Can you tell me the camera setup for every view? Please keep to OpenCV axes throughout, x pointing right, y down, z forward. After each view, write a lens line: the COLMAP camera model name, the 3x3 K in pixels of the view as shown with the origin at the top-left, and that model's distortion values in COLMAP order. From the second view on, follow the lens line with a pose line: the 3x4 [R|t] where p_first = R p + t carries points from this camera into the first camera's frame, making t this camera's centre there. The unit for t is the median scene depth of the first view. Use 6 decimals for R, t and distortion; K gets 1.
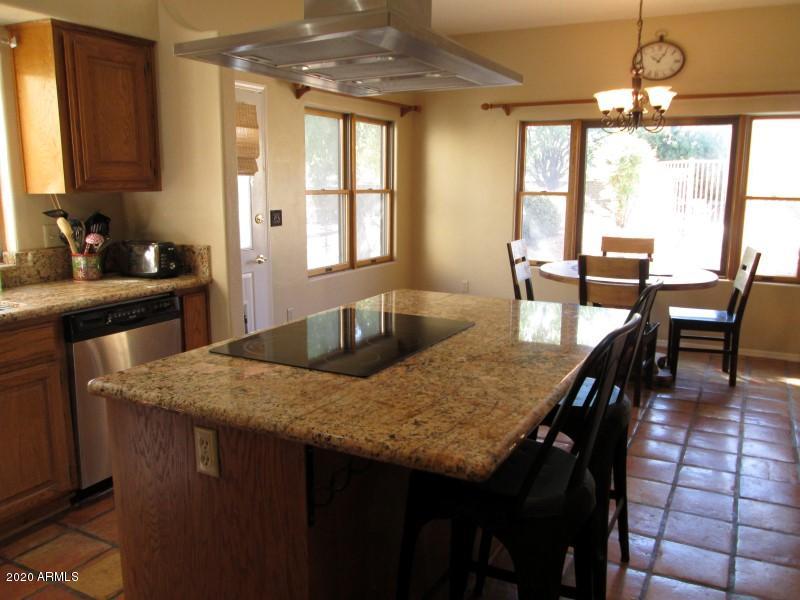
lens RADIAL K [[652.0, 0, 386.9], [0, 652.0, 287.9], [0, 0, 1]] dist [-0.040590, -0.004516]
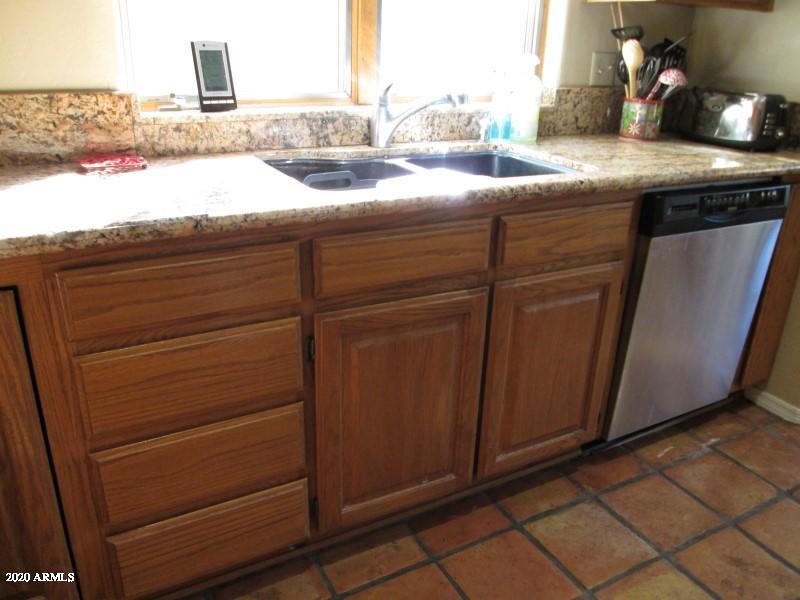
lens RADIAL K [[652.0, 0, 401.6], [0, 652.0, 302.5], [0, 0, 1]] dist [-0.040590, -0.004516]
pose [[0.839075, 0.241503, -0.487473, -0.305404], [-0.128598, 0.958719, 0.253614, 0.013164], [0.528598, -0.150113, 0.835494, 0.266753]]
